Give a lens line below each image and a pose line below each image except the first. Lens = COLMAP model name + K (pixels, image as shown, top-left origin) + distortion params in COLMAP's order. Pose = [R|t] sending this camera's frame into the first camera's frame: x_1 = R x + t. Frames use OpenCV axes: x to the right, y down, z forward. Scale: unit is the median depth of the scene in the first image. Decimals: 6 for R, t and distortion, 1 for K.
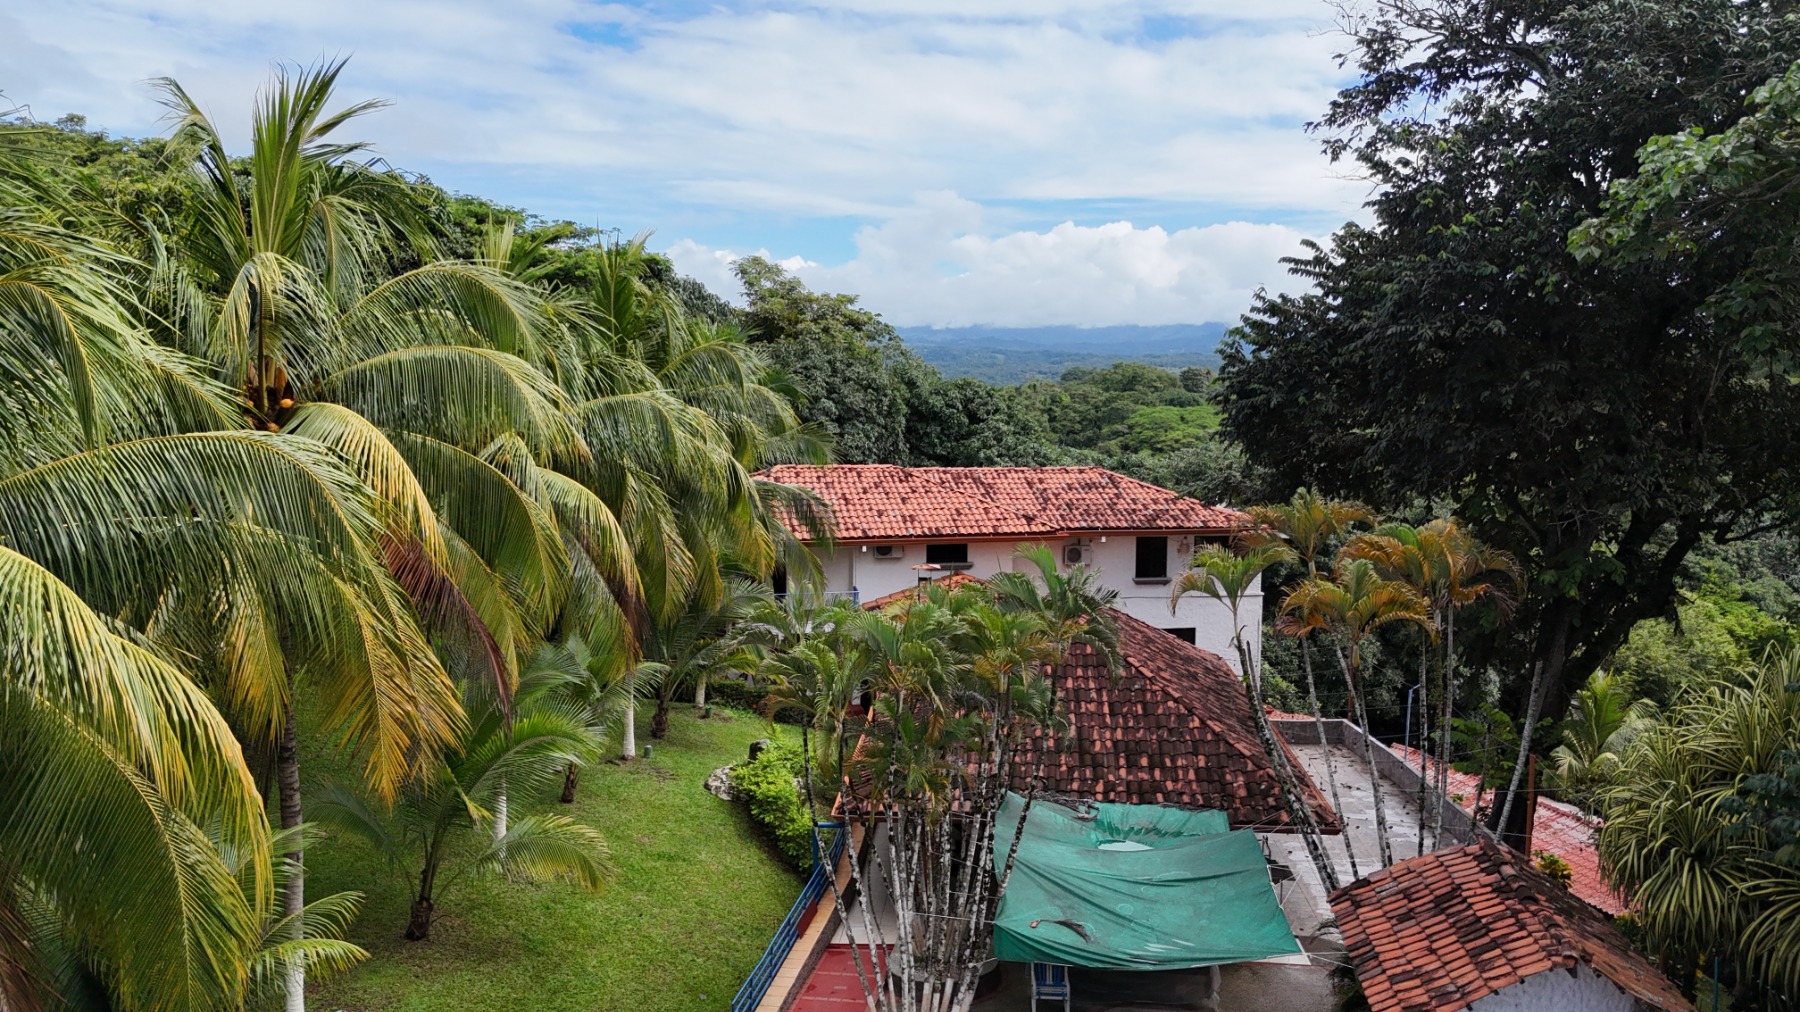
lens RADIAL K [[1272.0, 0, 904.4], [0, 1272.0, 510.5], [0, 0, 1]] dist [0.037371, -0.012714]
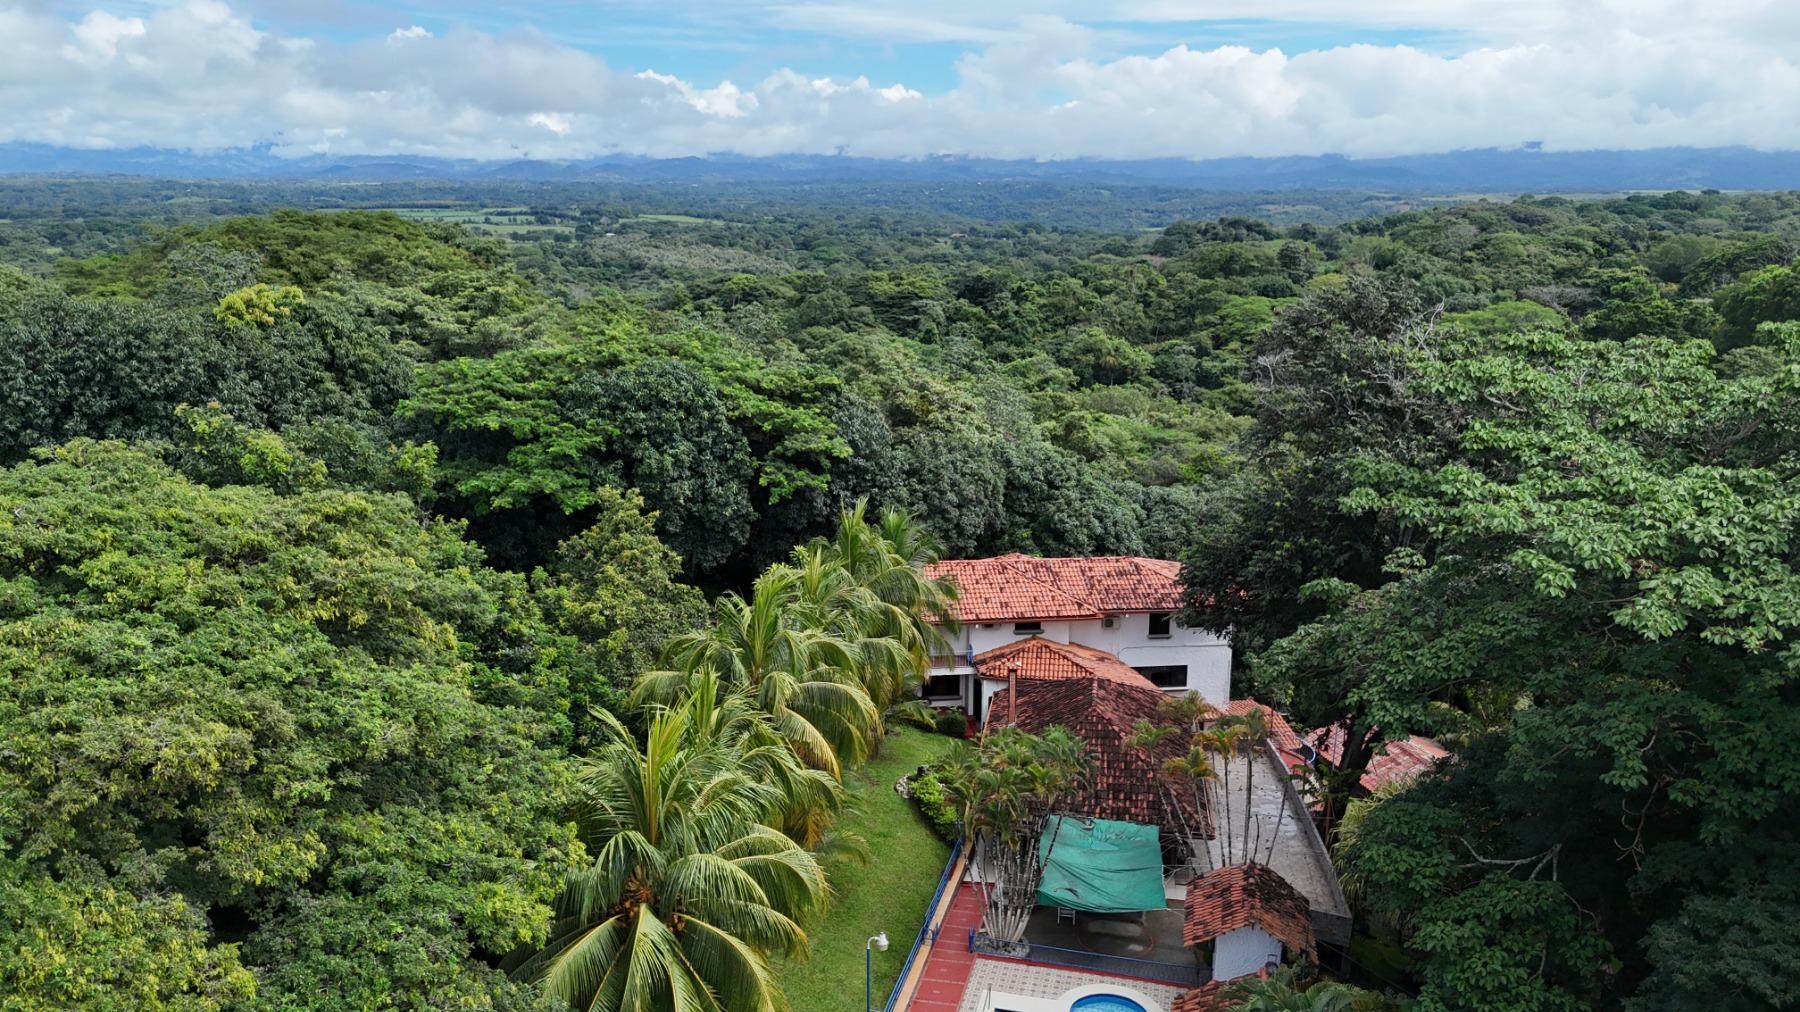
lens RADIAL K [[1272.0, 0, 897.4], [0, 1272.0, 502.7], [0, 0, 1]] dist [0.037371, -0.012714]
pose [[0.996421, 0.006517, -0.084277, 0.002501], [0.003821, 0.992532, 0.121925, -0.250803], [0.084442, -0.121810, 0.988955, -0.469010]]
